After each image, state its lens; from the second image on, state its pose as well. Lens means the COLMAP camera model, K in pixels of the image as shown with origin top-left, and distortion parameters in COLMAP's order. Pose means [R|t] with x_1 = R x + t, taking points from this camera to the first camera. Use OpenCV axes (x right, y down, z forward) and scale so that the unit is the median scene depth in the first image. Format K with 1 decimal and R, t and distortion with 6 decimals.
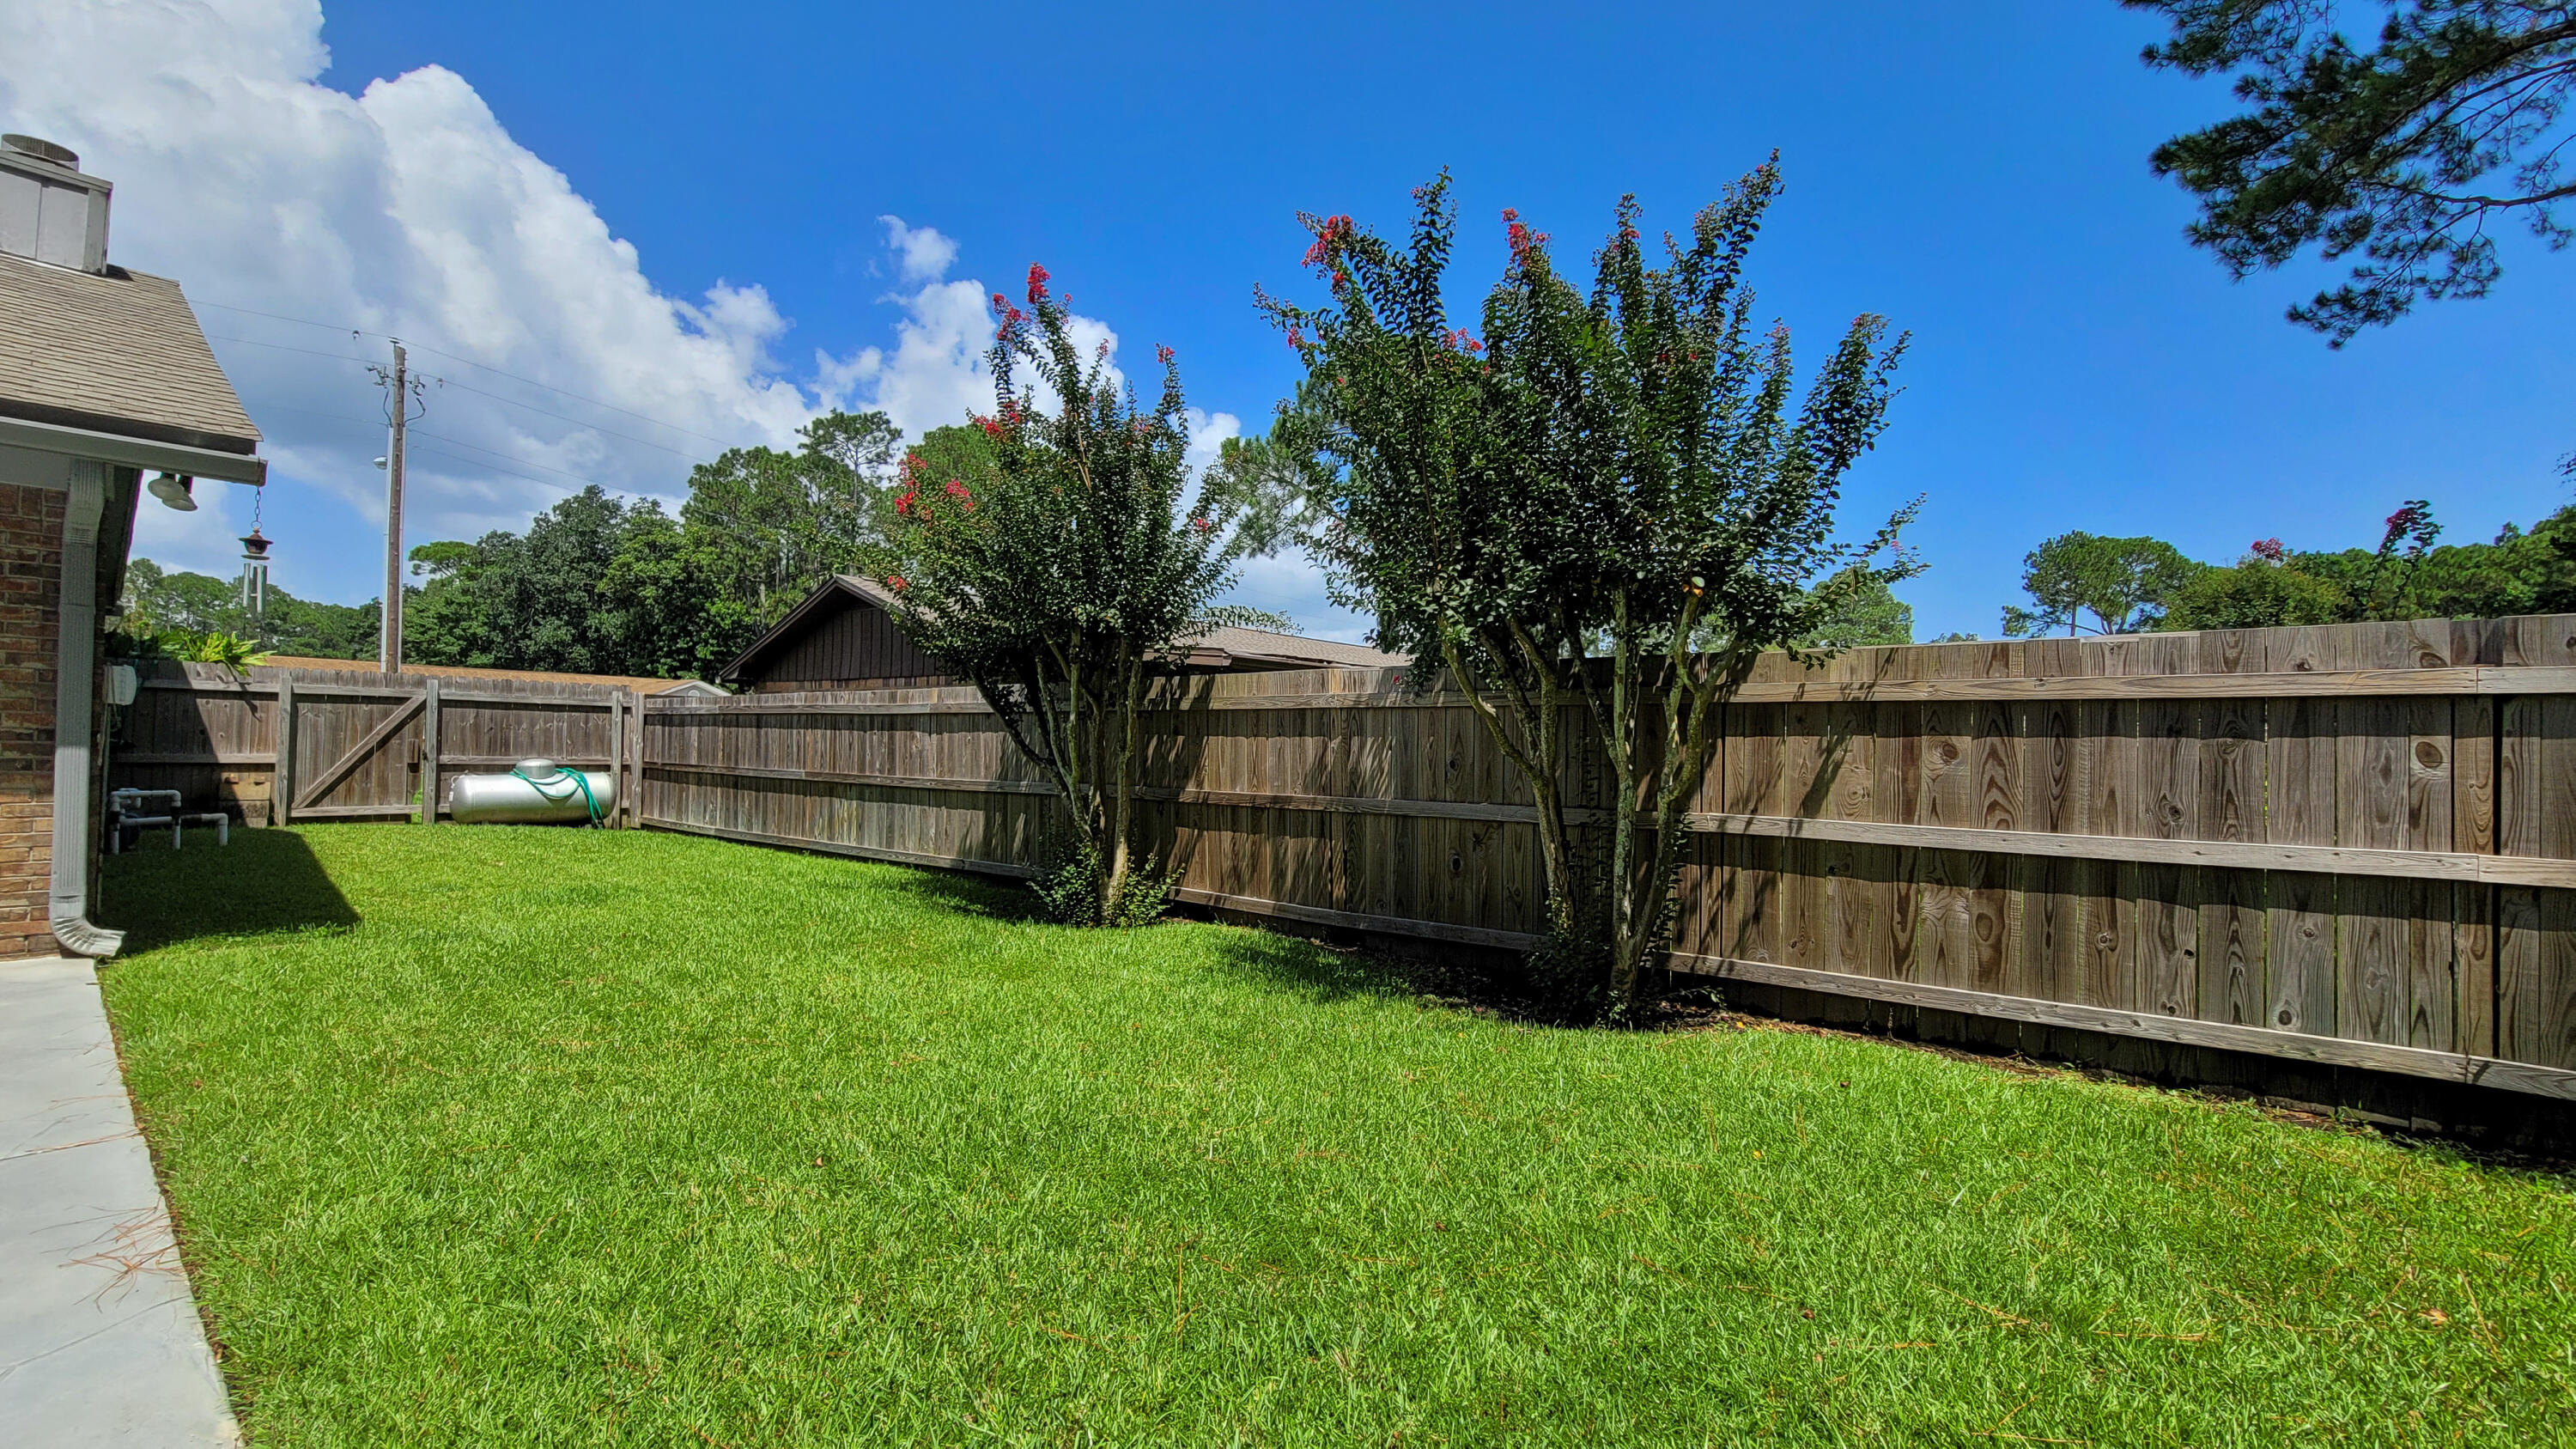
lens RADIAL K [[1064.6, 0, 1302.7], [0, 1064.6, 719.5], [0, 0, 1]] dist [-0.002143, -0.000942]
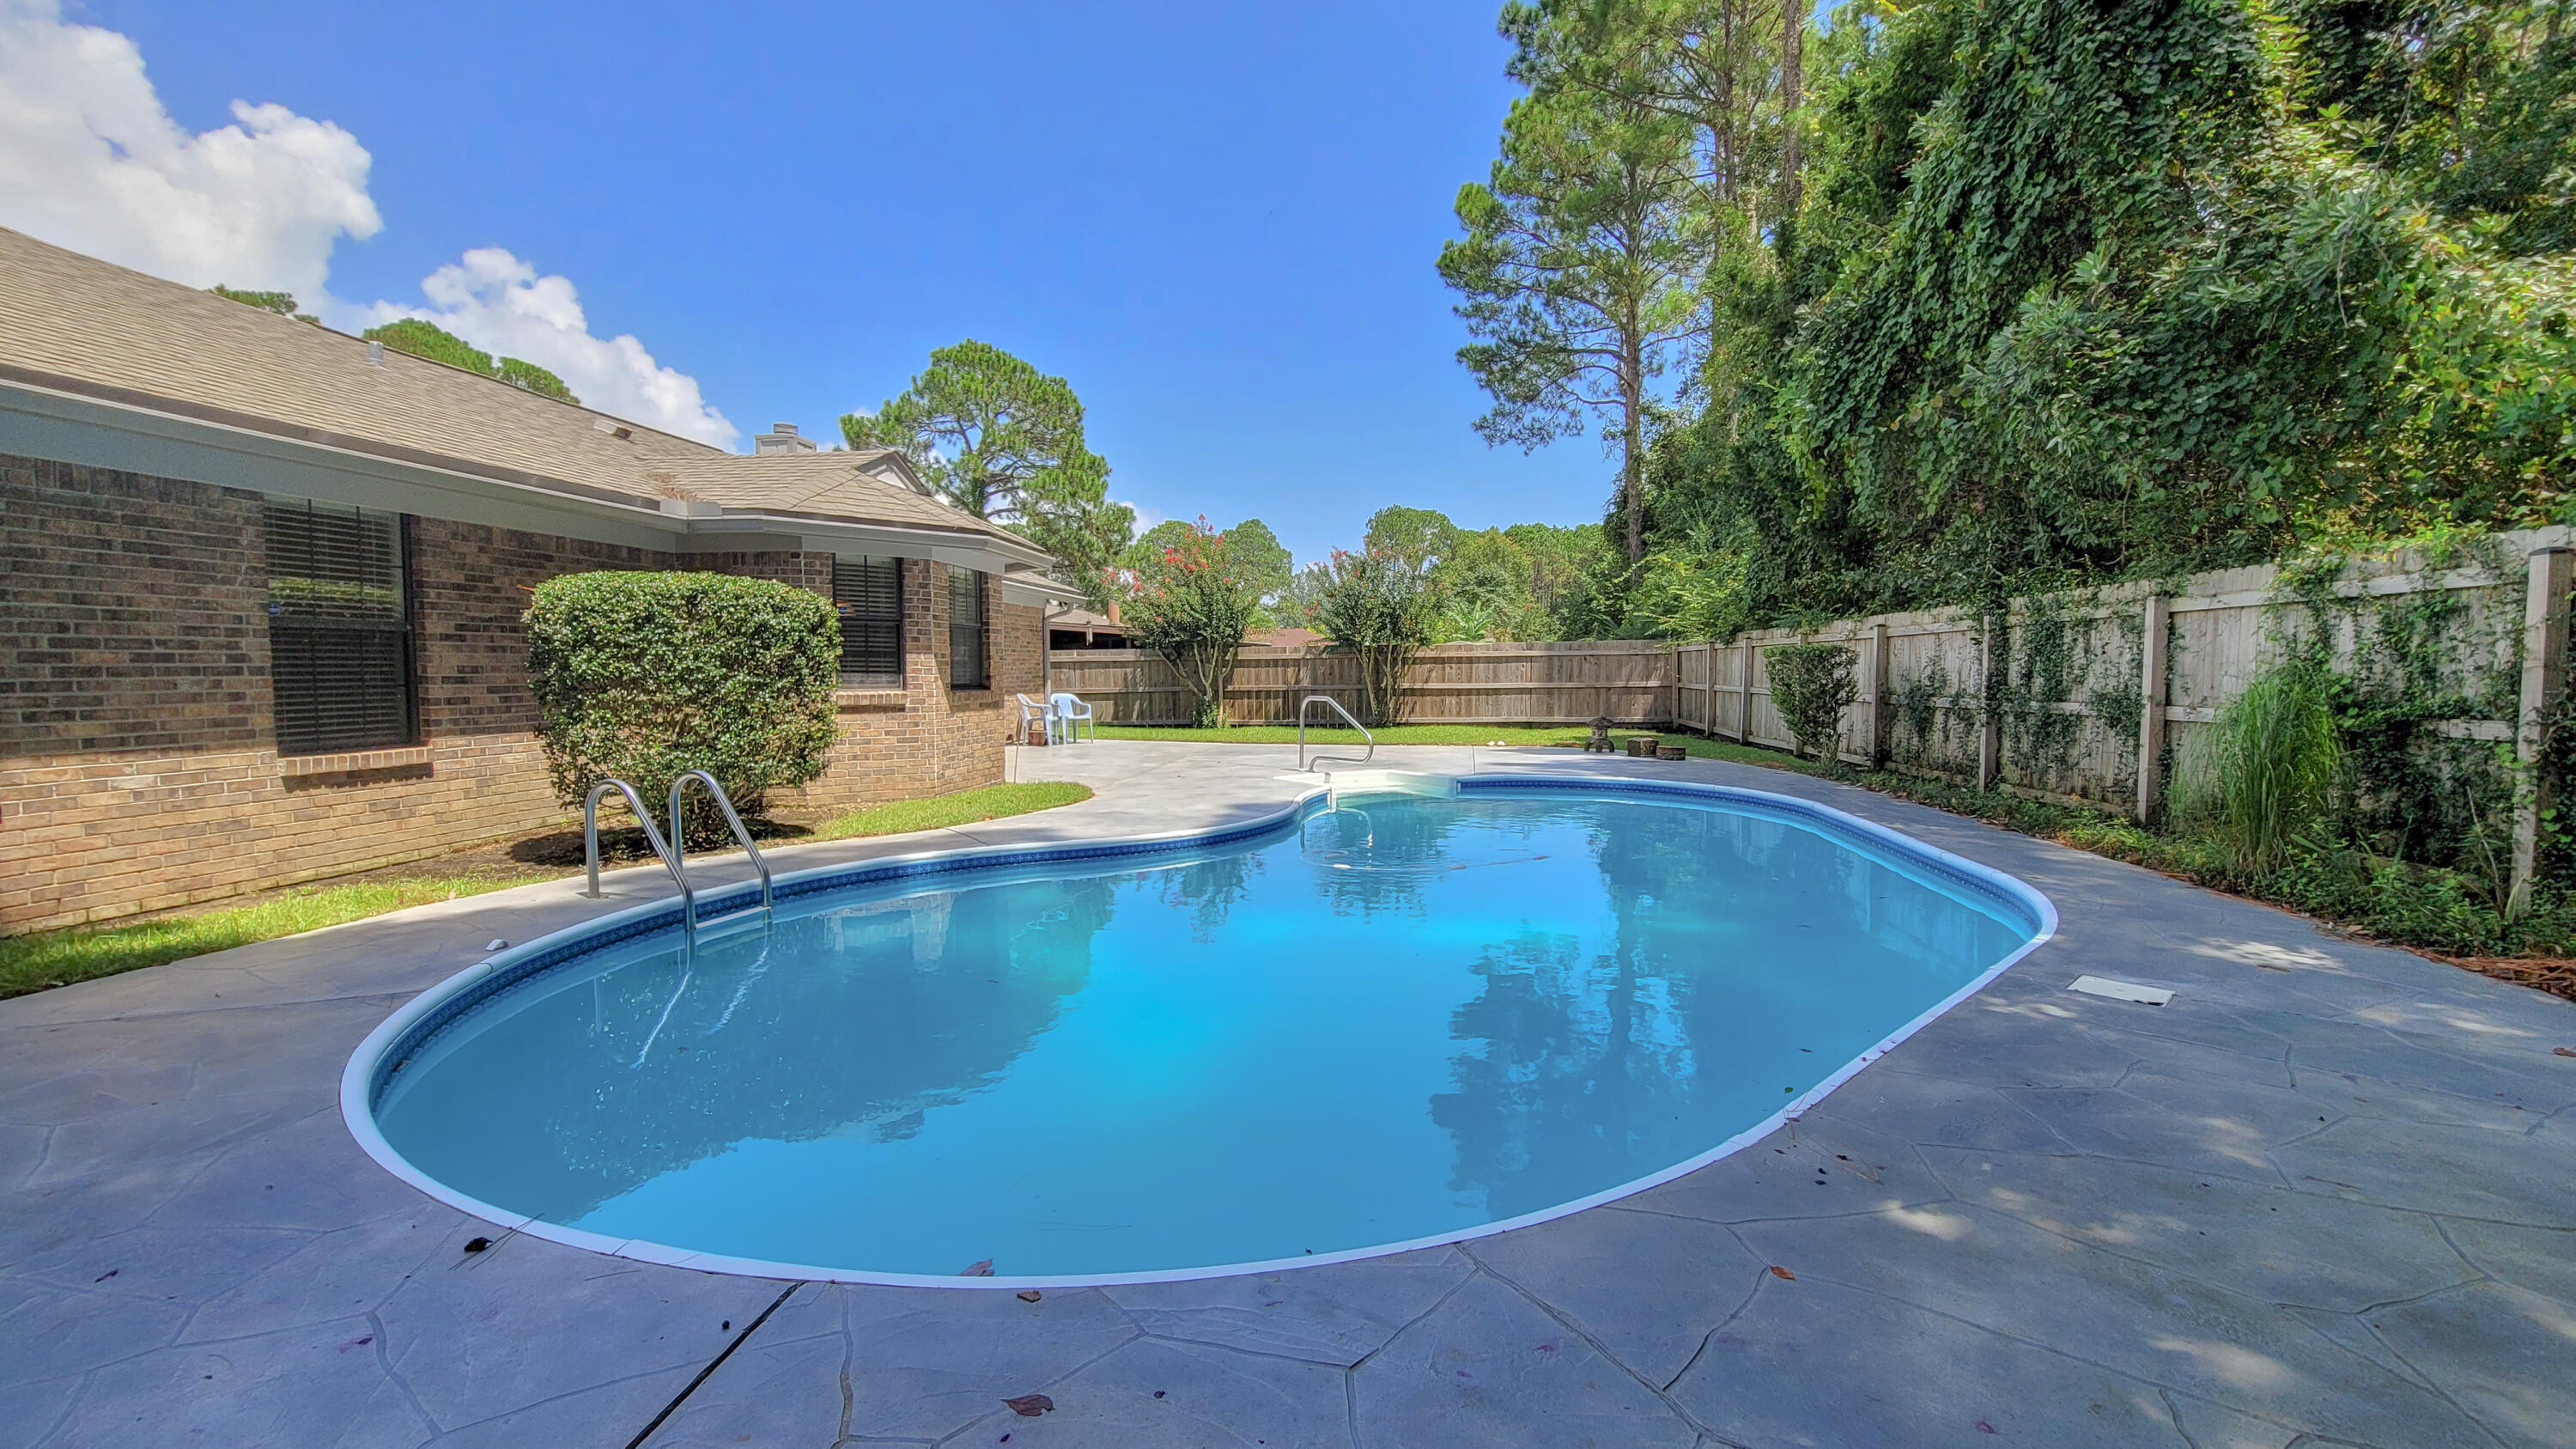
lens RADIAL K [[1064.6, 0, 1290.8], [0, 1064.6, 727.7], [0, 0, 1]] dist [-0.002143, -0.000942]
pose [[0.853913, -0.057117, 0.517272, -0.910260], [0.014094, 0.996132, 0.086728, -0.046066], [-0.520225, -0.066767, 0.851415, -0.988915]]
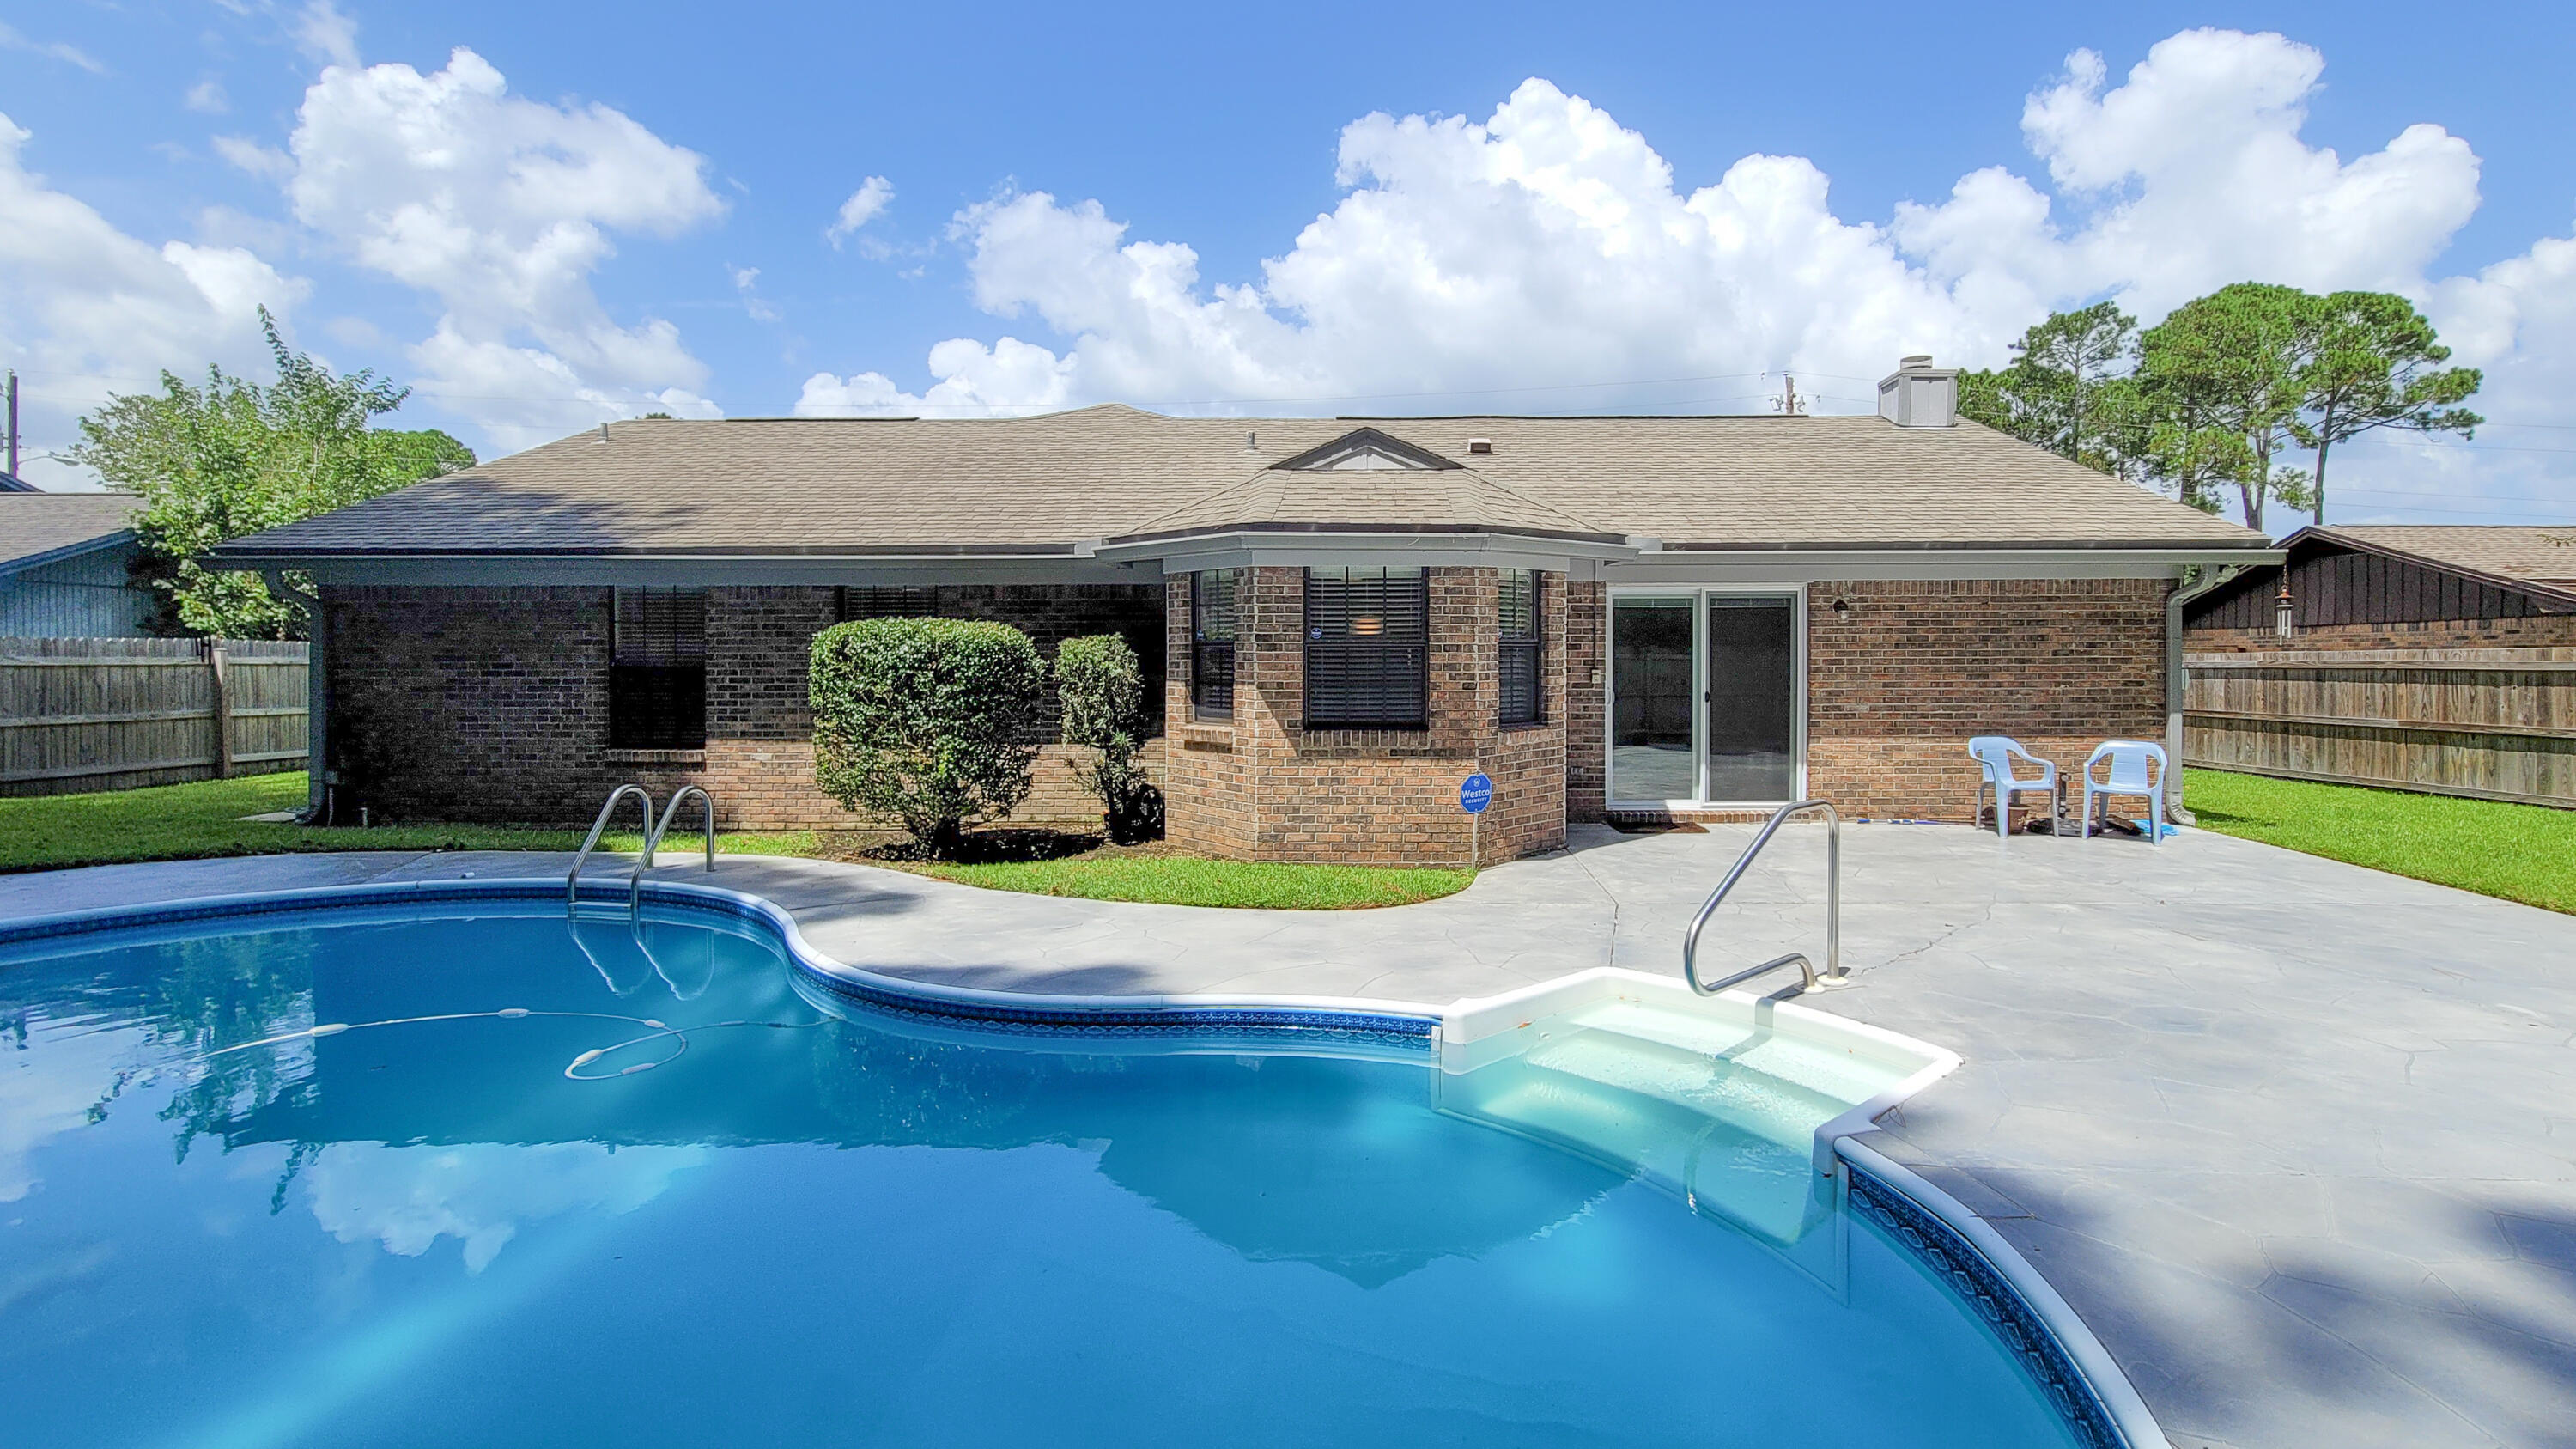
lens RADIAL K [[1148.3, 0, 1381.7], [0, 1148.3, 673.0], [0, 0, 1]] dist [-0.001283, 0.000225]
pose [[0.617813, -0.018018, -0.786118, -0.170532], [0.035281, 0.999366, 0.004822, -0.042815], [0.785533, -0.030715, 0.618057, -0.553743]]
